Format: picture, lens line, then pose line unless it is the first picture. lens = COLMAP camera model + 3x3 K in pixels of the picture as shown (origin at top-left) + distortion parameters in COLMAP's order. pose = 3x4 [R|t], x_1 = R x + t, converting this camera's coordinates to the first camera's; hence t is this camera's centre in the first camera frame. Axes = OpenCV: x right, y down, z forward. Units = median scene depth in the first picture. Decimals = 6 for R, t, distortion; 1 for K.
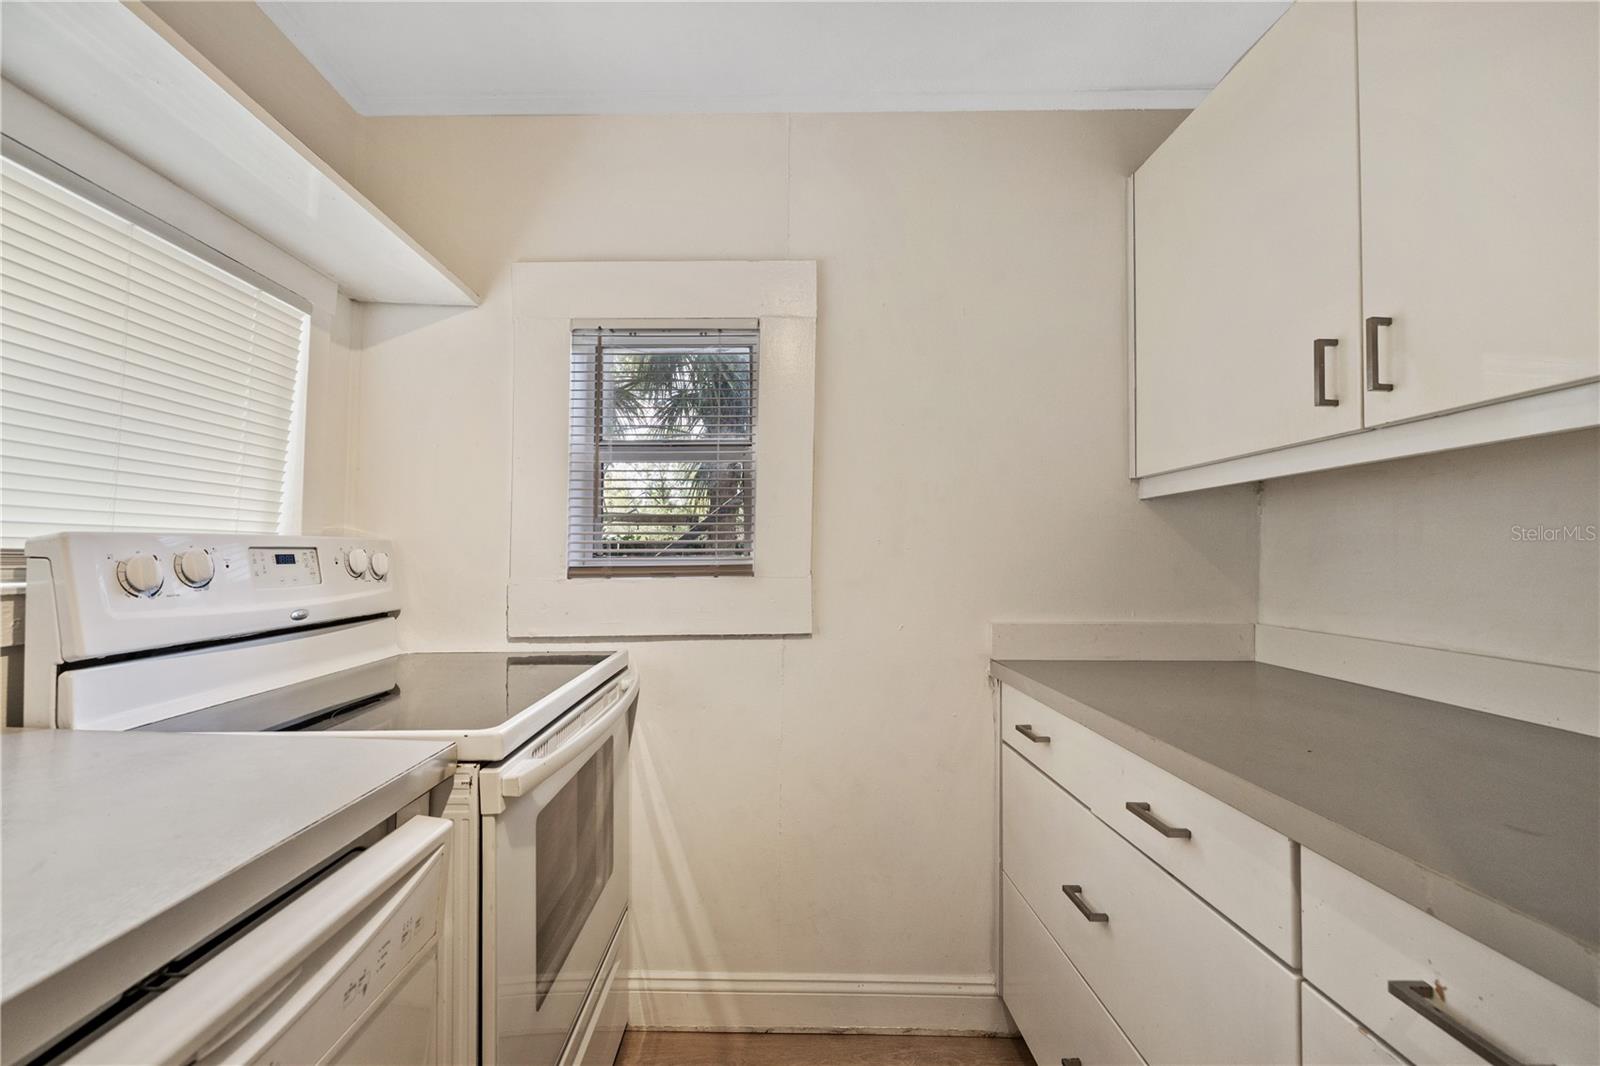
lens RADIAL K [[711.1, 0, 780.1], [0, 711.1, 526.8], [0, 0, 1]] dist [-0.000156, -0.000021]
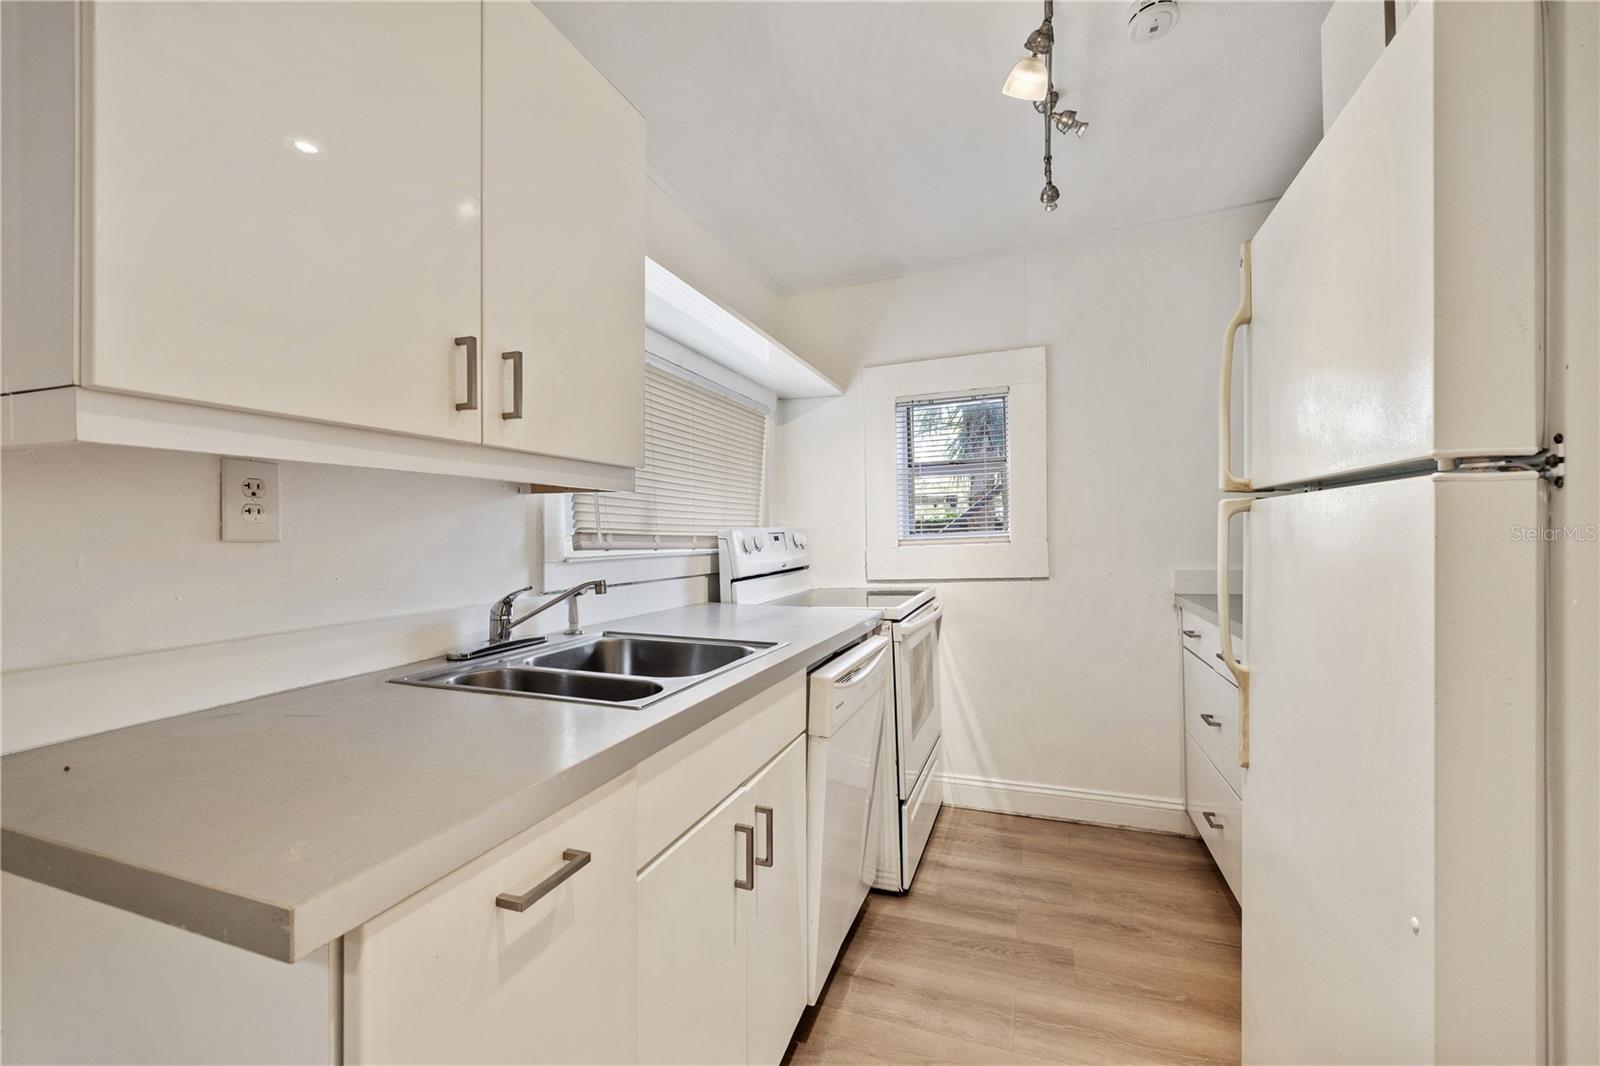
lens RADIAL K [[679.7, 0, 794.0], [0, 679.7, 528.6], [0, 0, 1]] dist [-0.002603, 0.000127]
pose [[0.940025, -0.029870, -0.339795, 0.028077], [0.041029, 0.998827, 0.025704, -0.024928], [0.338629, -0.038104, 0.940148, -0.655630]]
